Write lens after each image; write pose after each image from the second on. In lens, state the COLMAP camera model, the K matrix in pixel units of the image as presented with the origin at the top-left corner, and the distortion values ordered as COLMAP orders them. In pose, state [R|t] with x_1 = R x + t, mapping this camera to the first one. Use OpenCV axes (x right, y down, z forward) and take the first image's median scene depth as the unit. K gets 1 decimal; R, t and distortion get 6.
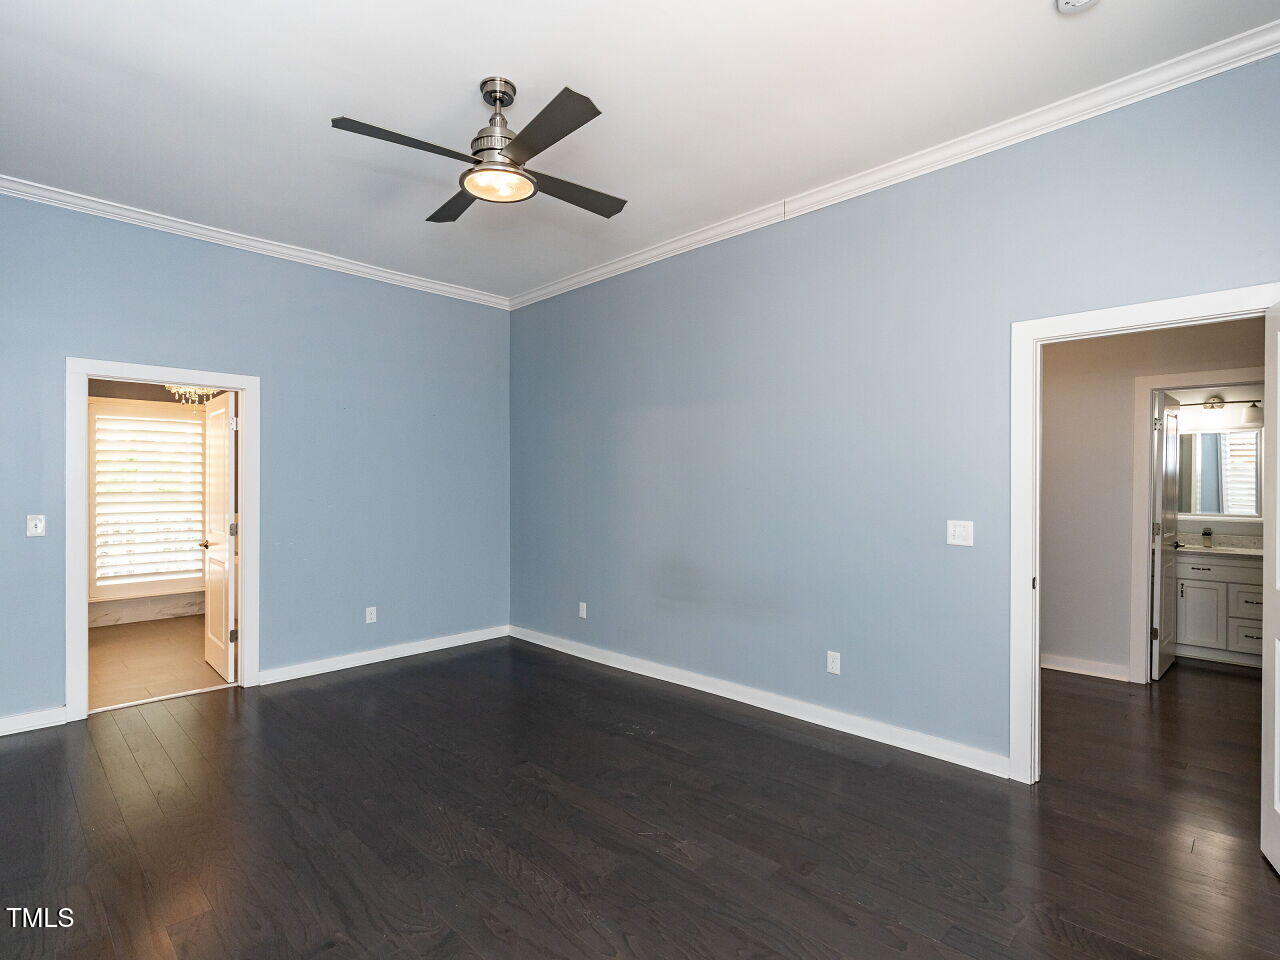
lens RADIAL K [[665.4, 0, 640.0], [0, 665.4, 480.0], [0, 0, 1]] dist [-0.000771, -0.000313]
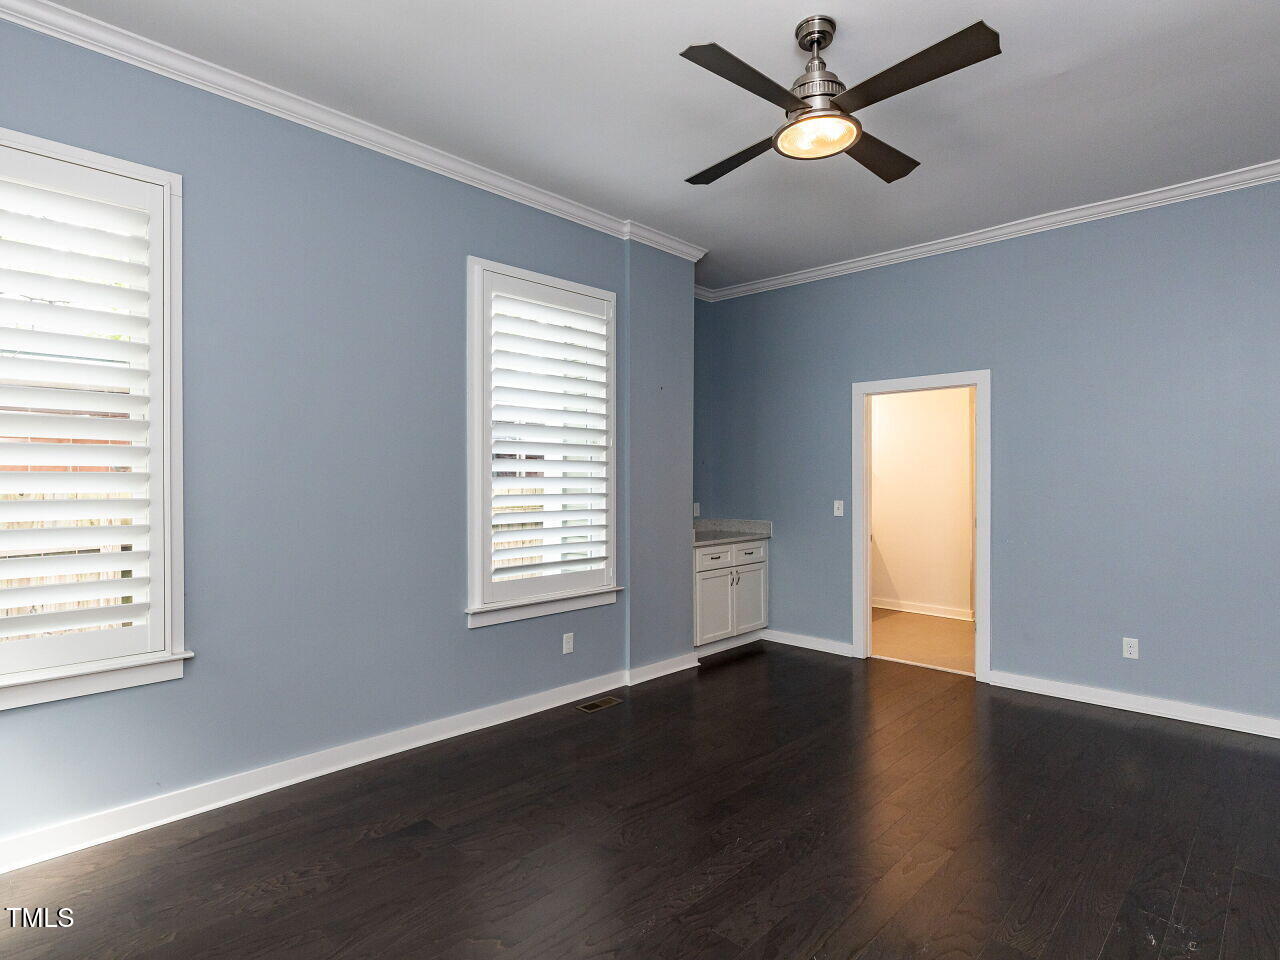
lens RADIAL K [[665.4, 0, 640.0], [0, 665.4, 480.0], [0, 0, 1]] dist [-0.000771, -0.000313]
pose [[0.010349, -0.005707, -0.999930, 0.665945], [-0.004178, 0.999975, -0.005750, 0.021953], [0.999938, 0.004237, 0.010325, 0.752260]]
